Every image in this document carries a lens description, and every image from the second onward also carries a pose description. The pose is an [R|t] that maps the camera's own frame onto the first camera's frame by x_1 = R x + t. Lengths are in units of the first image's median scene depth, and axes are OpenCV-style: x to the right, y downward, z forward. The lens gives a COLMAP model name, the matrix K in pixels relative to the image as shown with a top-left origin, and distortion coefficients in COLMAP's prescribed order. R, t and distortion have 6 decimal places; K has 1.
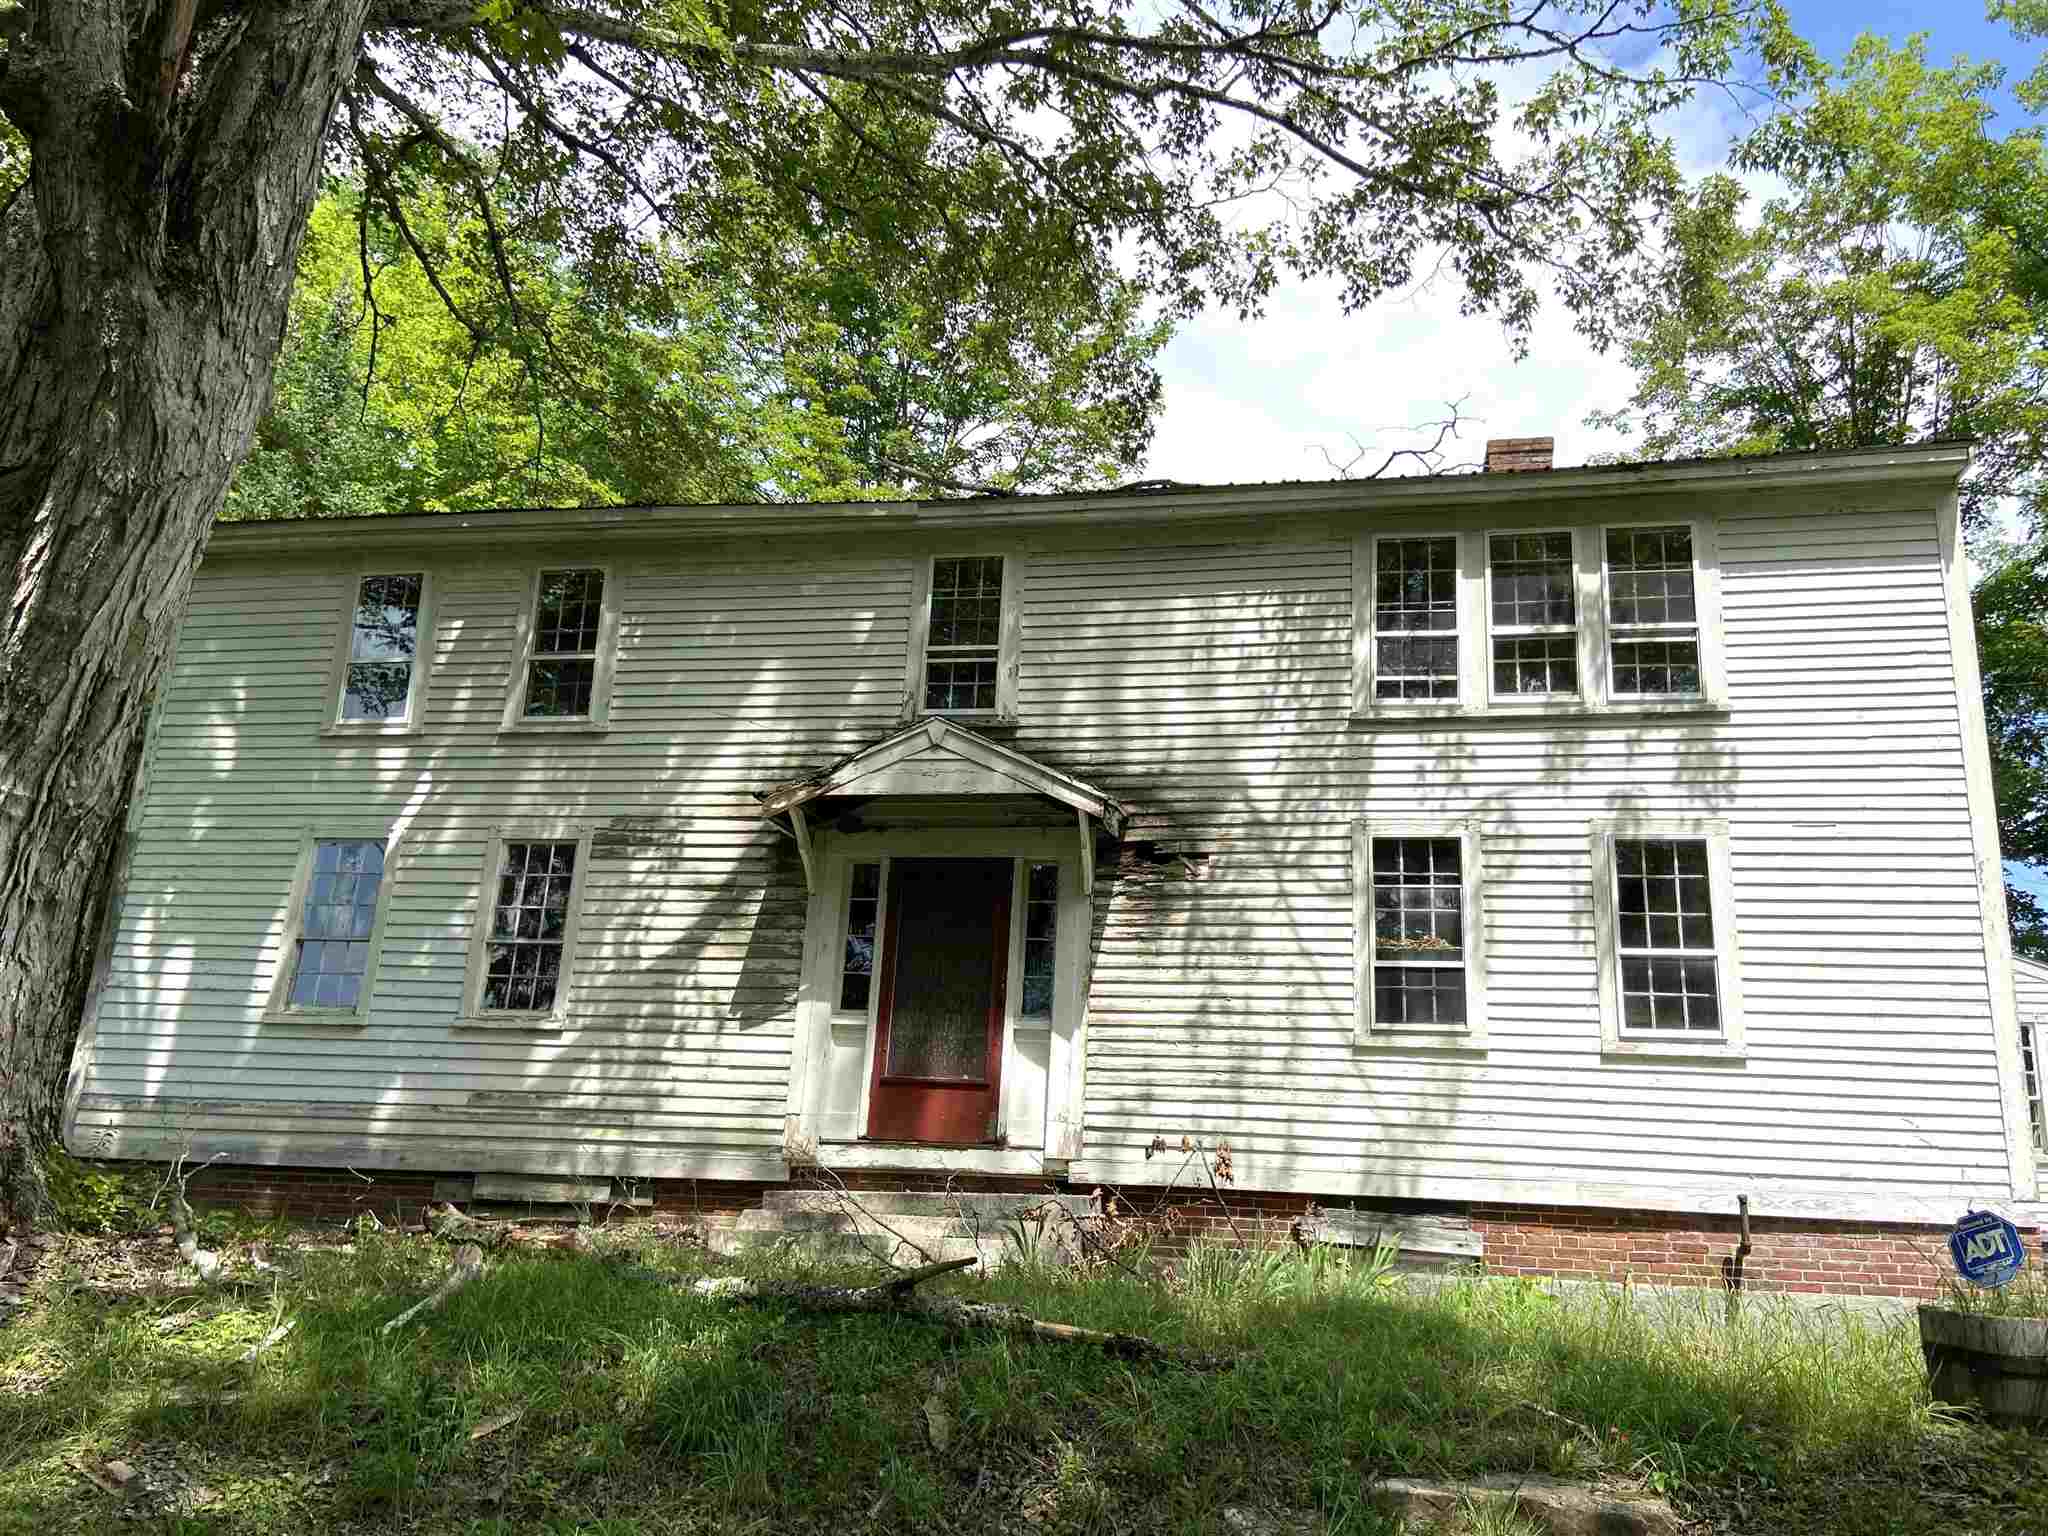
lens RADIAL K [[1562.2, 0, 1031.3], [0, 1562.2, 783.6], [0, 0, 1]] dist [0.096070, -0.000389]
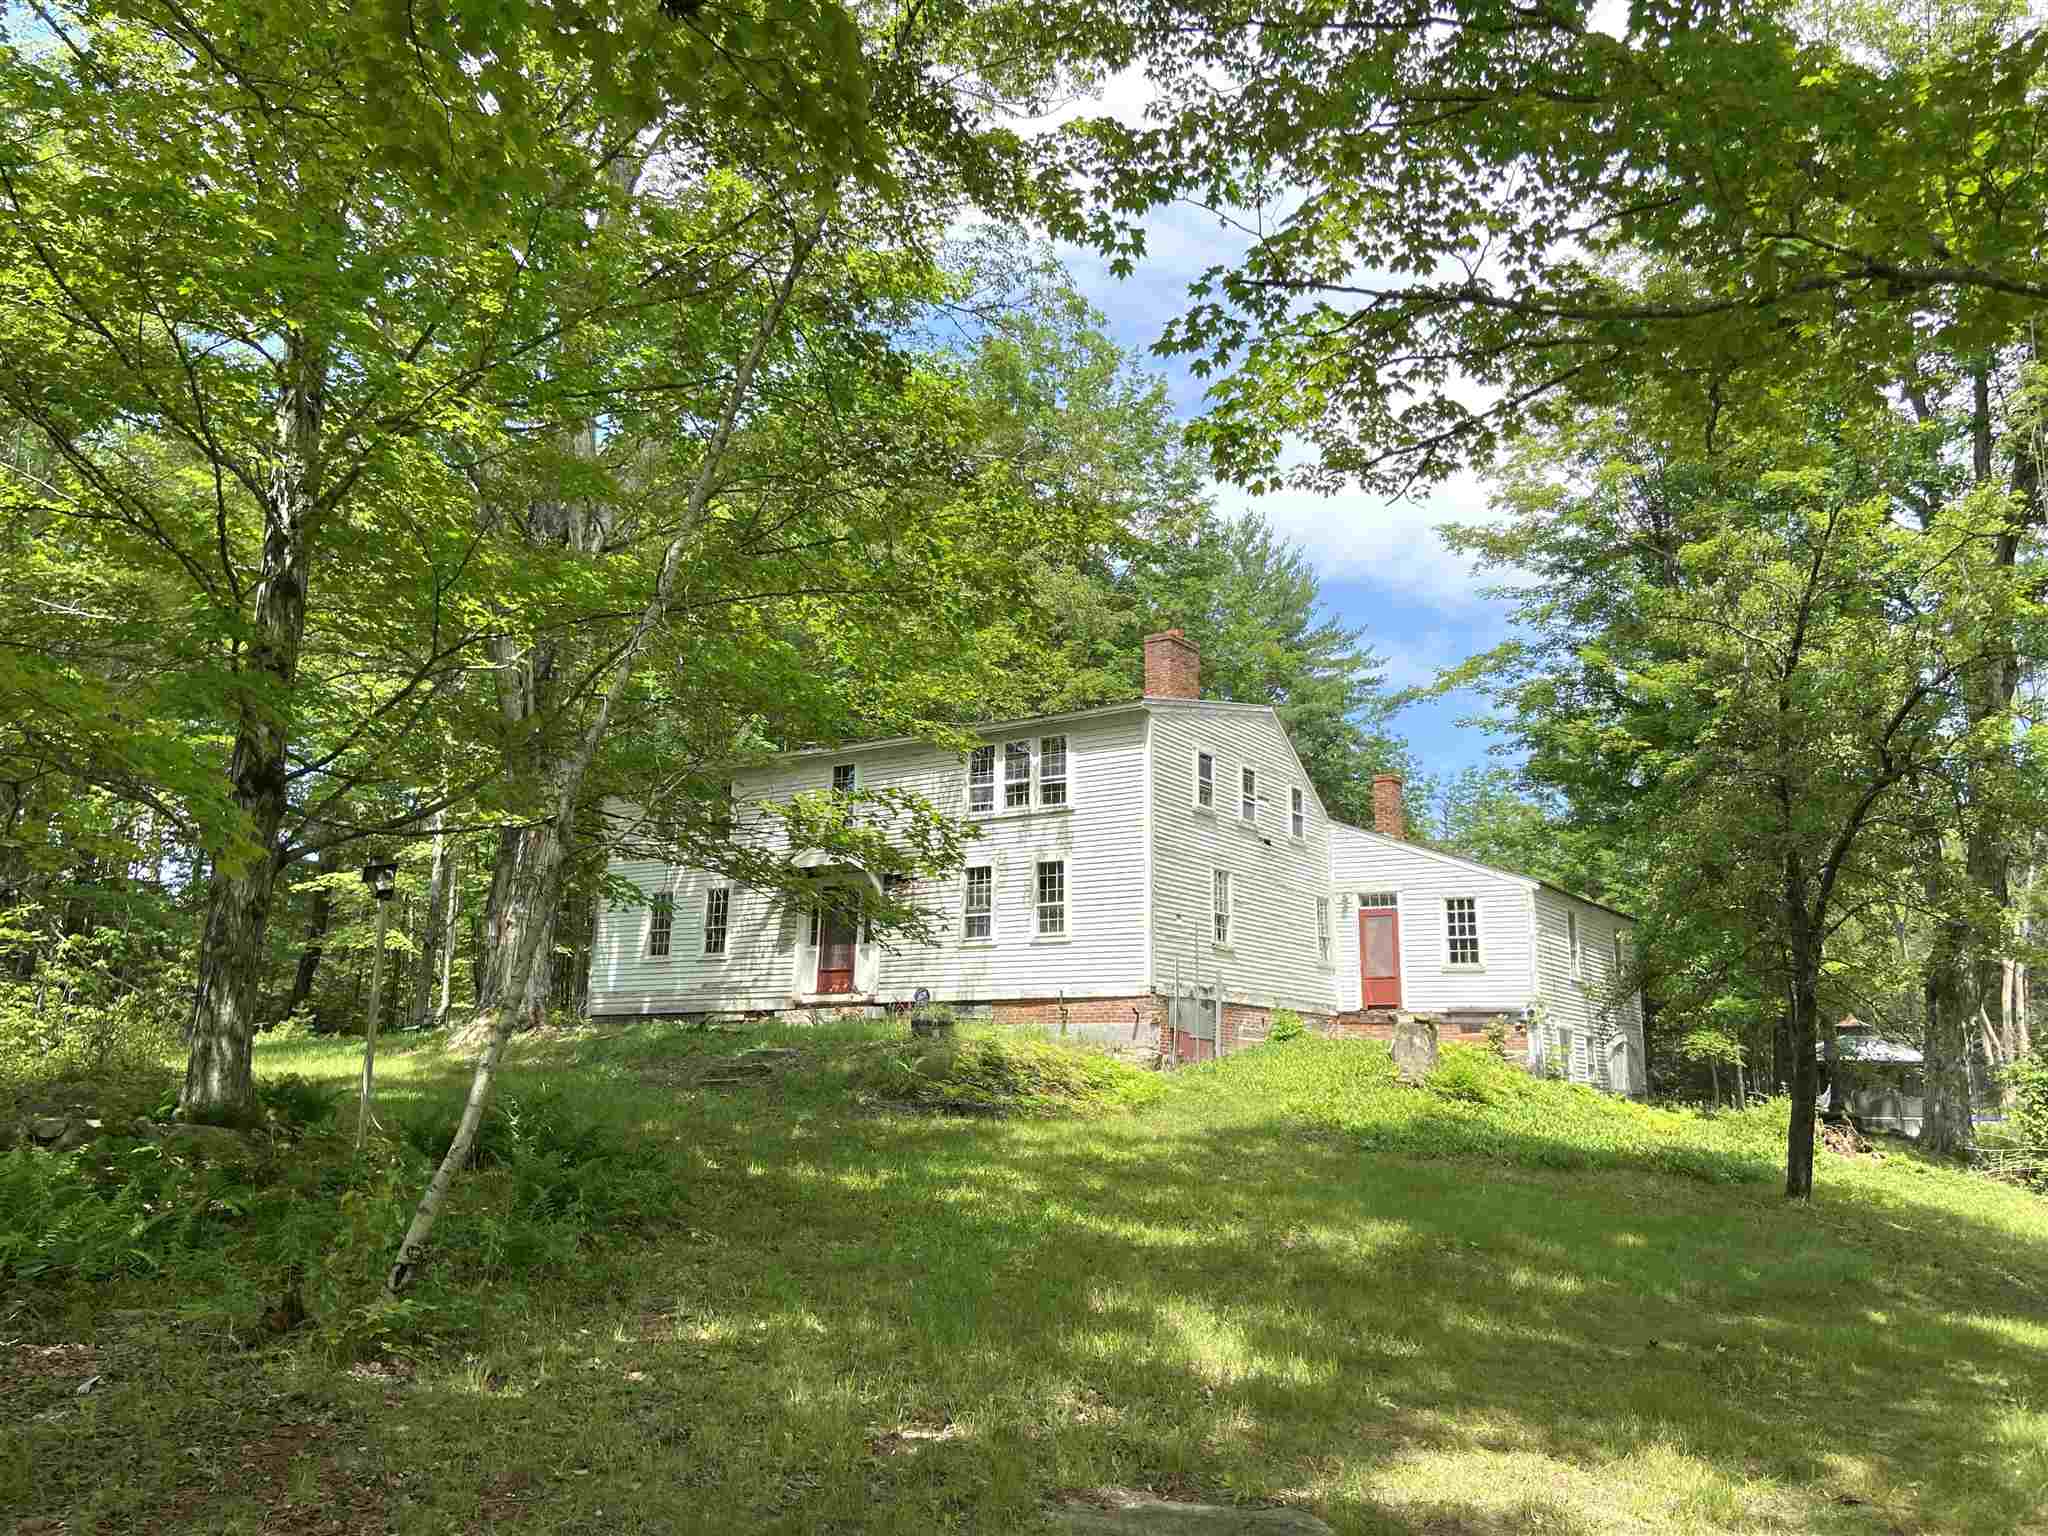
lens RADIAL K [[1562.2, 0, 1019.7], [0, 1562.2, 759.5], [0, 0, 1]] dist [0.096070, -0.000389]
pose [[0.917559, -0.111439, -0.381664, 1.321711], [0.129166, 0.991399, 0.021056, -0.188823], [0.376035, -0.068618, 0.924061, -1.378019]]
